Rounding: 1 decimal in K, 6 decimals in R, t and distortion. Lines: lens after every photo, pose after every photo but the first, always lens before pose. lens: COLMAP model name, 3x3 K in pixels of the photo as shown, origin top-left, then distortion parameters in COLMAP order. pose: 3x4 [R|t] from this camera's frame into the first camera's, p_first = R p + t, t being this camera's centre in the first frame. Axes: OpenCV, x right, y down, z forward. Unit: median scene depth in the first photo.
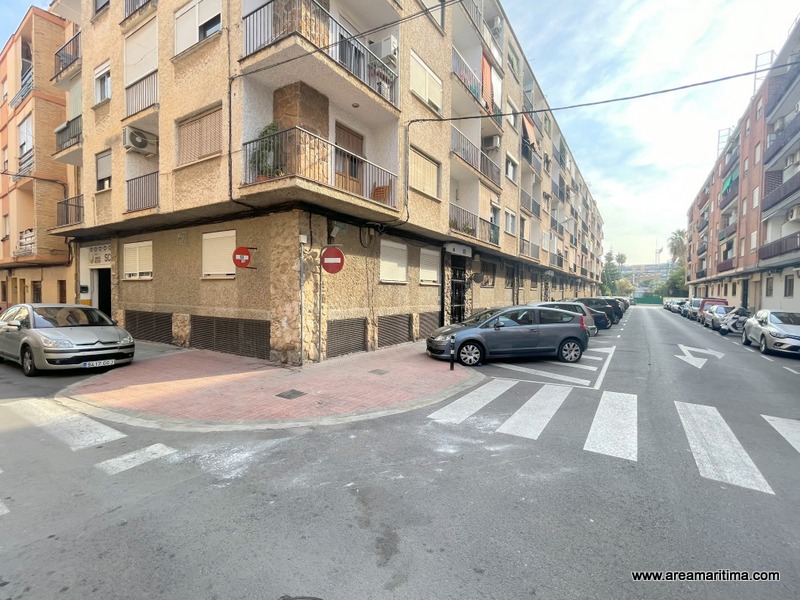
lens RADIAL K [[354.3, 0, 400.0], [0, 354.3, 300.0], [0, 0, 1]] dist [0.000977, 0.000394]
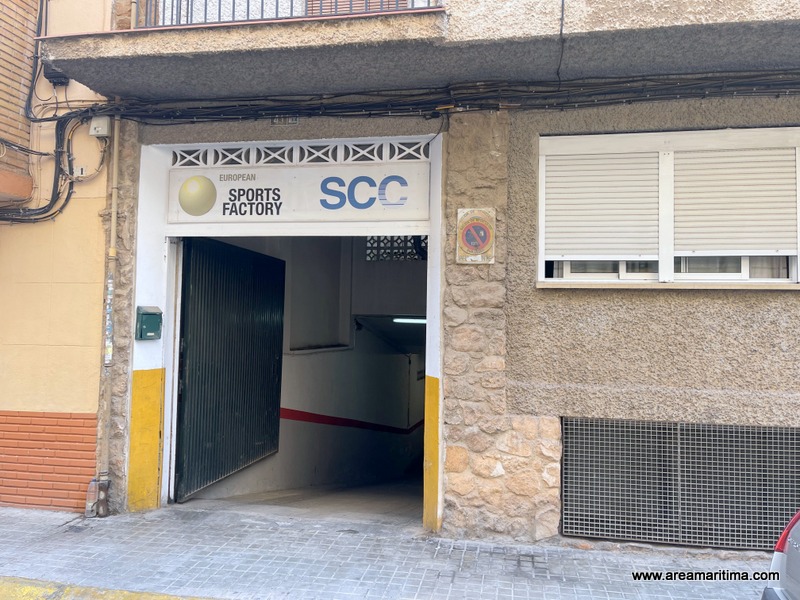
lens RADIAL K [[616.9, 0, 400.0], [0, 616.9, 300.0], [0, 0, 1]] dist [0.072962, -0.103577]
pose [[0.936109, 0.019355, 0.351176, -1.260133], [0.003314, 0.997955, -0.063838, -0.027965], [-0.351694, 0.060924, 0.934131, 0.808517]]
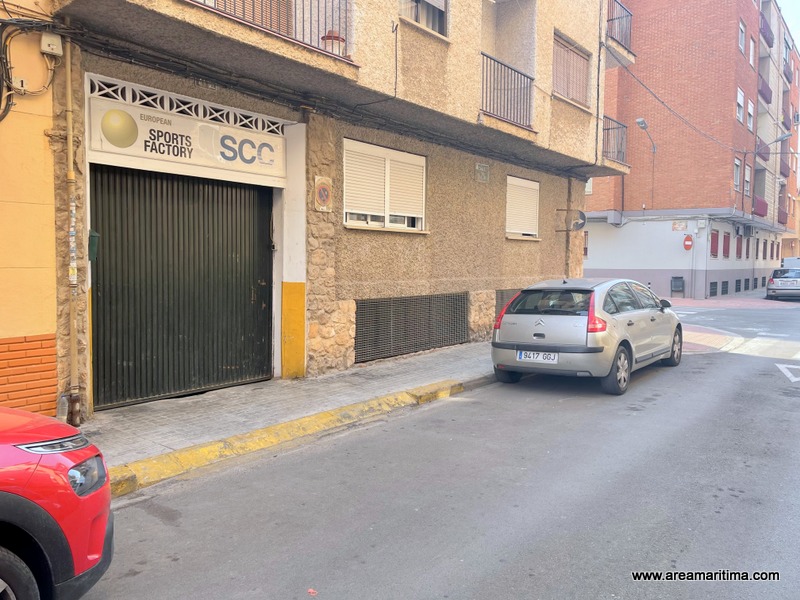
lens RADIAL K [[616.9, 0, 400.0], [0, 616.9, 300.0], [0, 0, 1]] dist [0.072962, -0.103577]
pose [[0.135711, -0.071322, 0.988178, -1.848427], [0.021849, 0.997378, 0.068985, -0.026150], [-0.990508, 0.012229, 0.136914, 1.046541]]
